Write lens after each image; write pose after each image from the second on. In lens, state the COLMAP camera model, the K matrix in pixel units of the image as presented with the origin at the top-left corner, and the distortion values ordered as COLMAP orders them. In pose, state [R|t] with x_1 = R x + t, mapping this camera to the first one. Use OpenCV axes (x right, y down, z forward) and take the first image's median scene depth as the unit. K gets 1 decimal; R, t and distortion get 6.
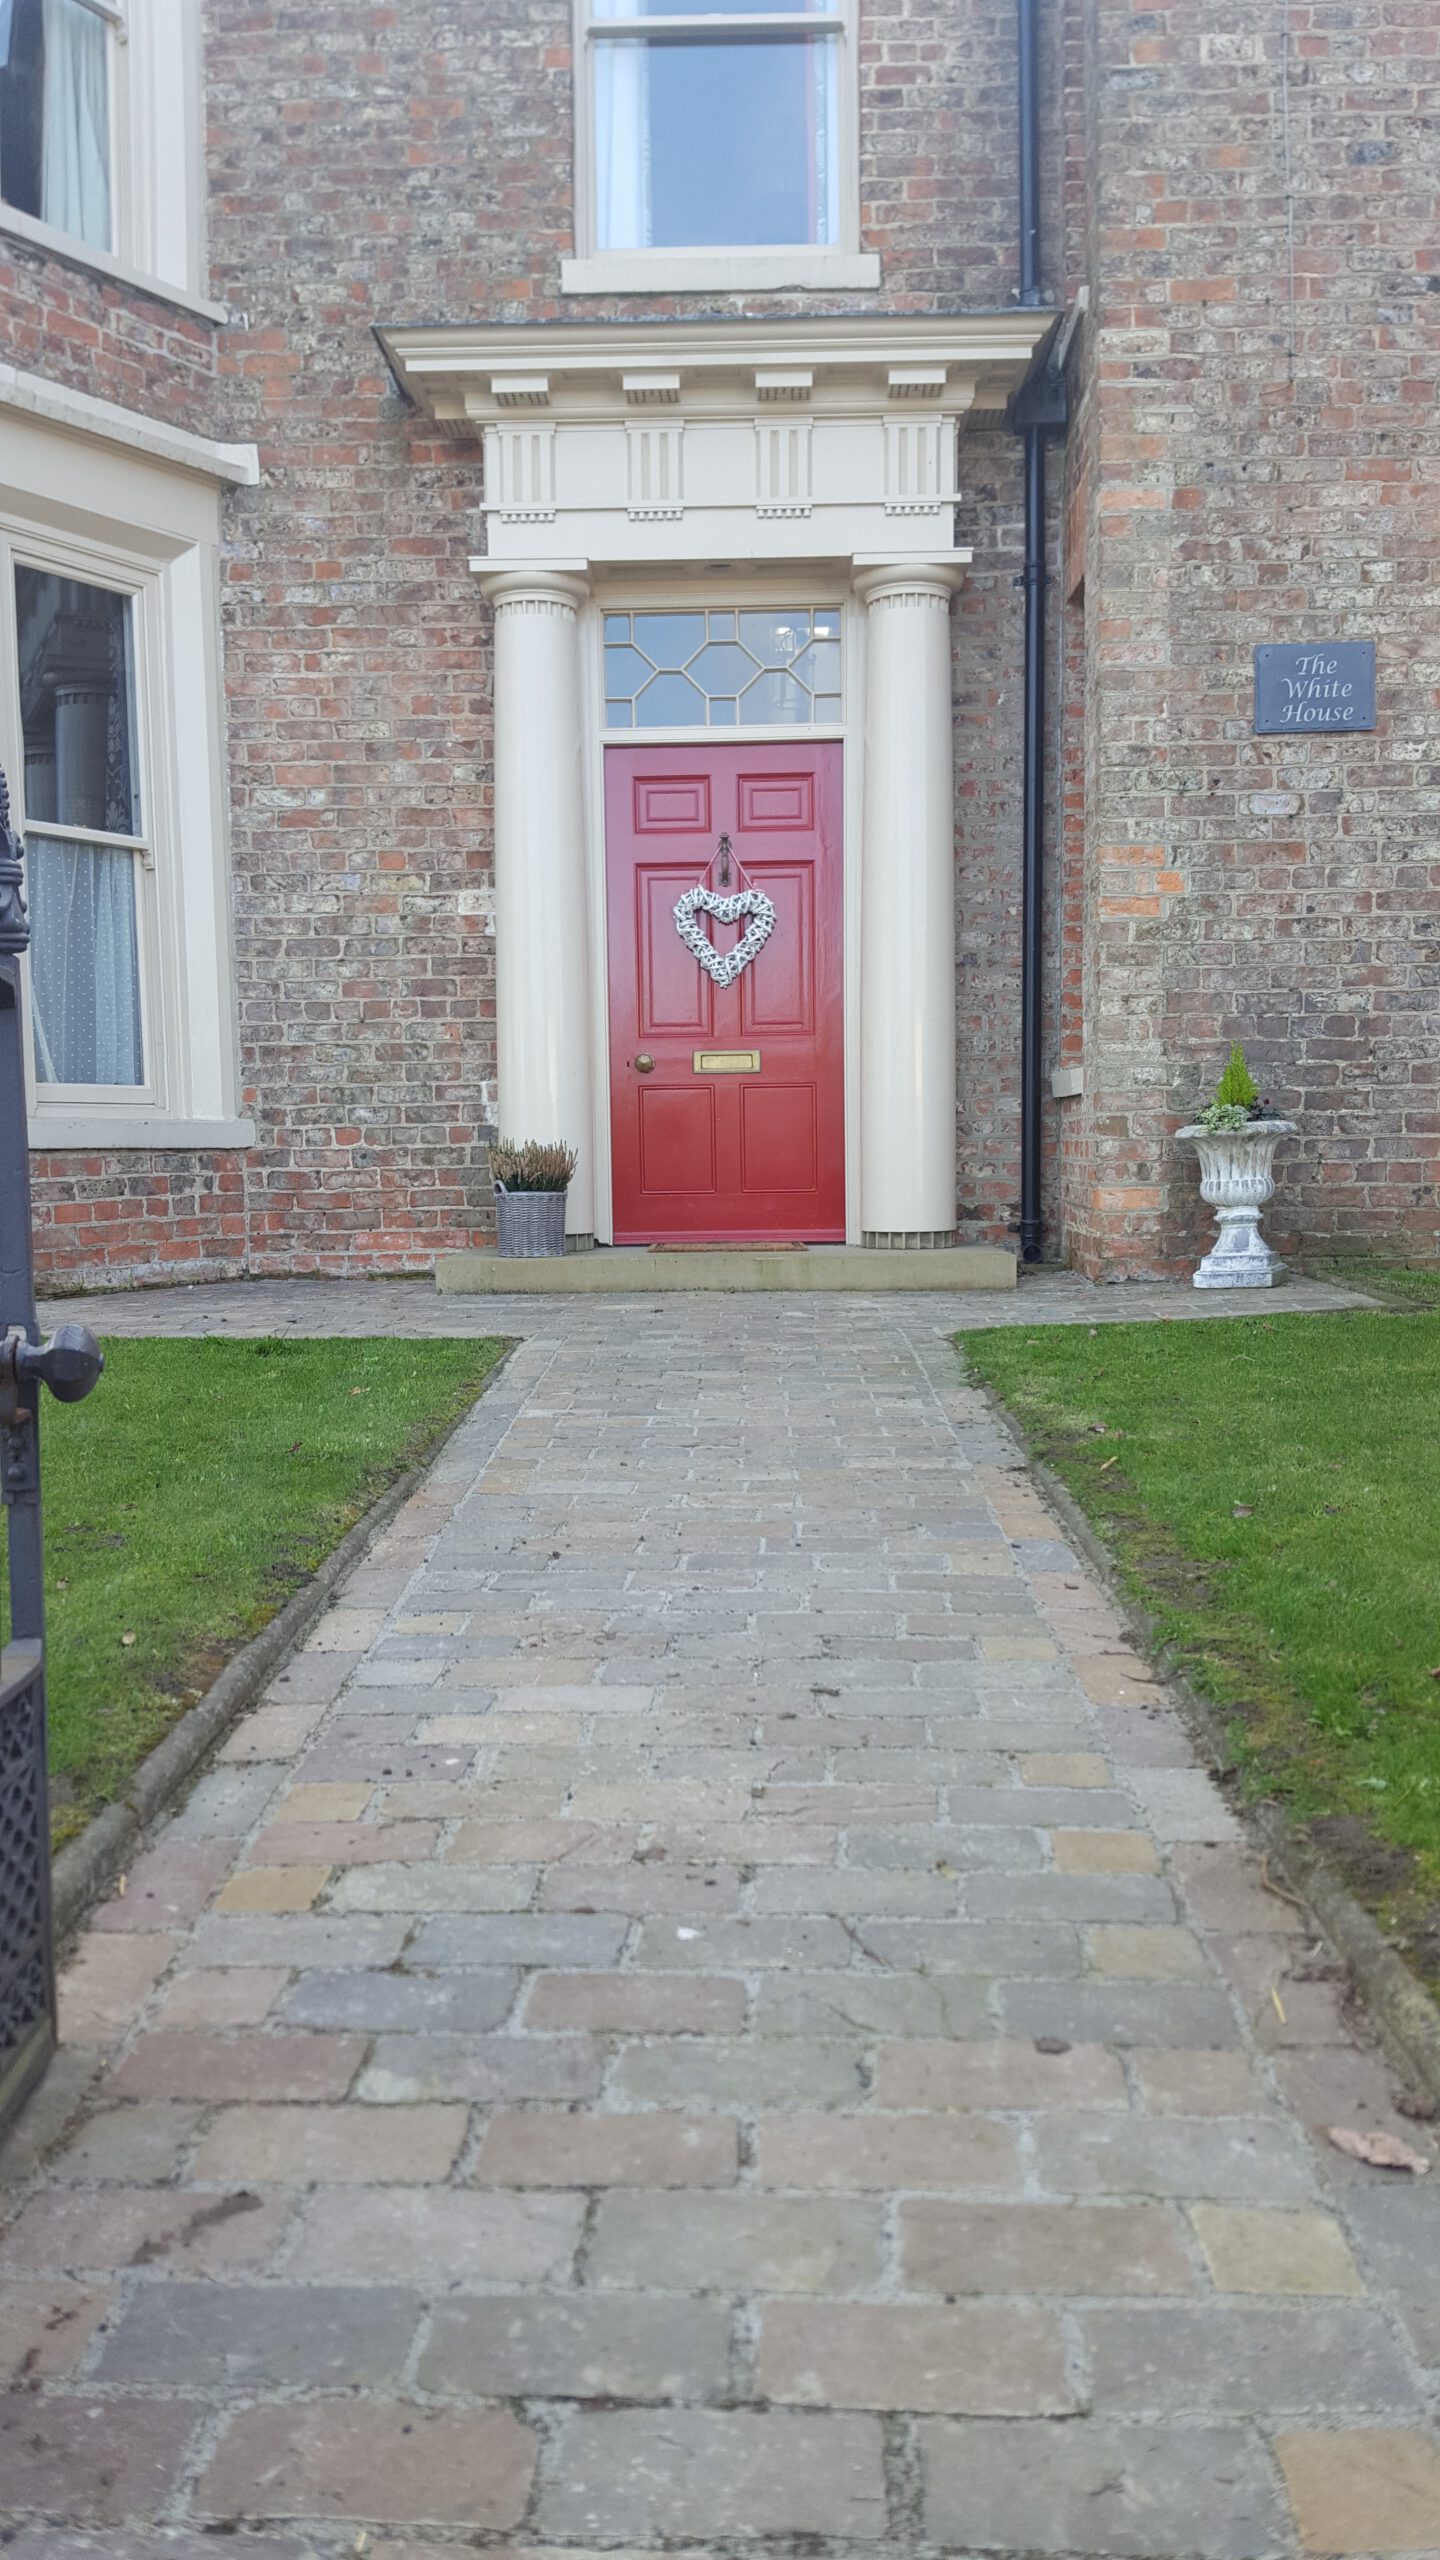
lens RADIAL K [[1957.7, 0, 714.5], [0, 1957.7, 1271.9], [0, 0, 1]] dist [0.048094, -0.077936]
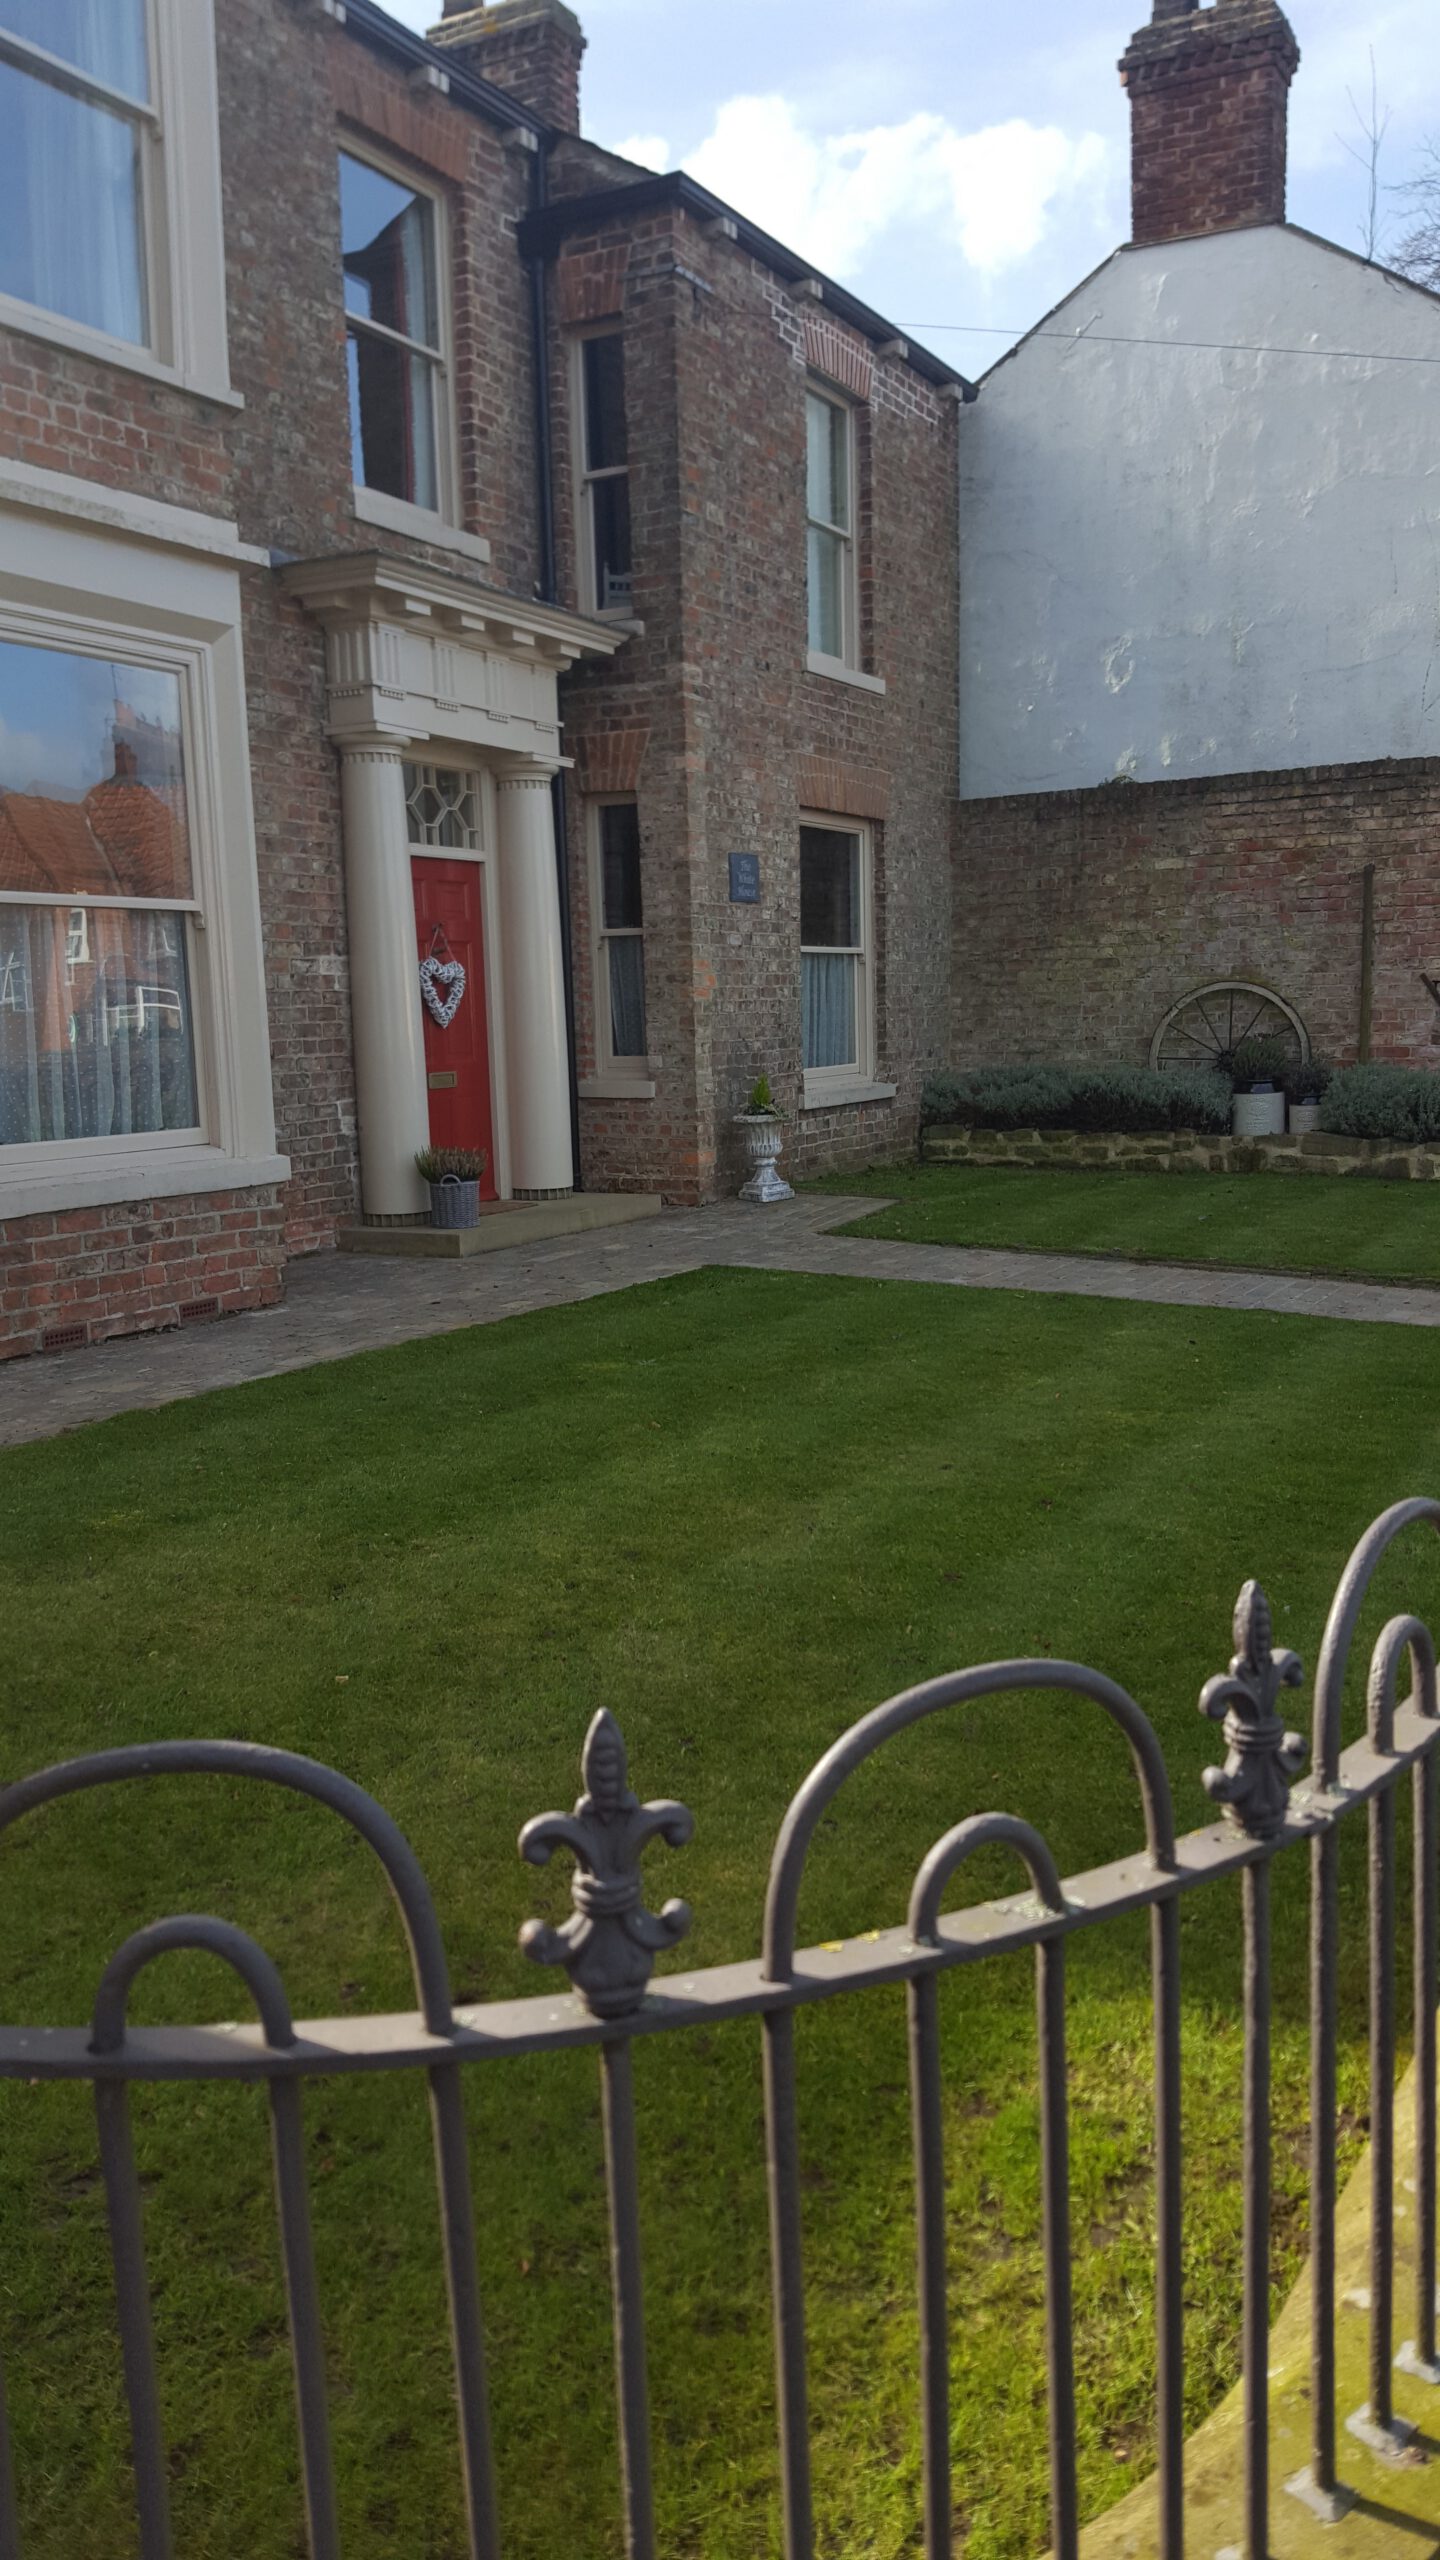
lens RADIAL K [[1957.7, 0, 716.8], [0, 1957.7, 1290.0], [0, 0, 1]] dist [0.048094, -0.077936]
pose [[0.433980, -0.125574, 0.892128, -1.237863], [0.072291, 0.991899, 0.104452, -0.092435], [-0.898017, 0.019163, 0.439542, 0.190566]]
